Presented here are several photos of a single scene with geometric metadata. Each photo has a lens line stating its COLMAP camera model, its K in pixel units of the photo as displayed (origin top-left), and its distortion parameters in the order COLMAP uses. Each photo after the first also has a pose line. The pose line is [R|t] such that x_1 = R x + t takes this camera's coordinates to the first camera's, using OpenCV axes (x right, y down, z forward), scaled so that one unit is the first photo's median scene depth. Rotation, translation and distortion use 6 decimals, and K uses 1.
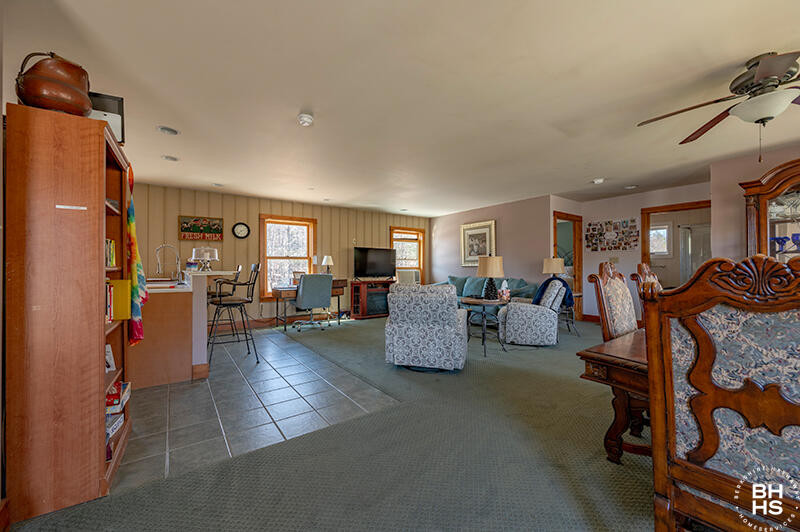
lens RADIAL K [[312.6, 0, 402.6], [0, 312.6, 267.1], [0, 0, 1]] dist [-0.001211, -0.000150]
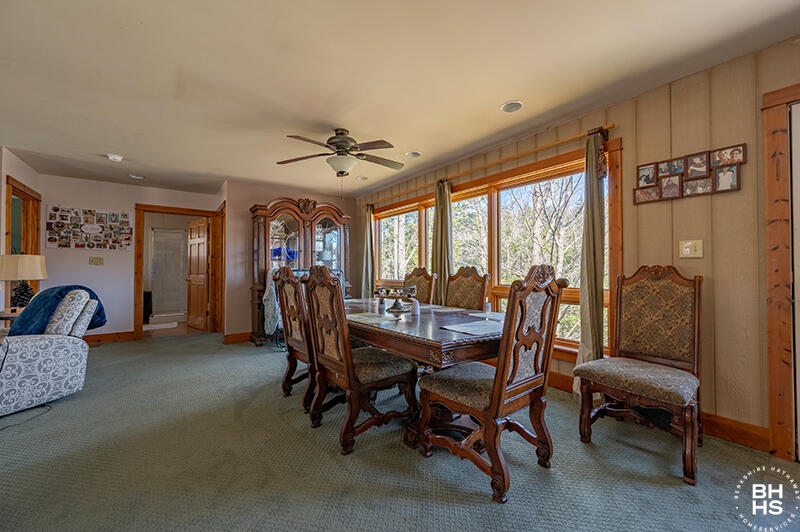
lens RADIAL K [[312.6, 0, 401.3], [0, 312.6, 266.1], [0, 0, 1]] dist [-0.001211, -0.000150]
pose [[-0.019387, 0.016630, 0.999674, -0.127444], [-0.002435, 0.999858, -0.016680, 0.001853], [-0.999809, -0.002758, -0.019344, 0.266998]]
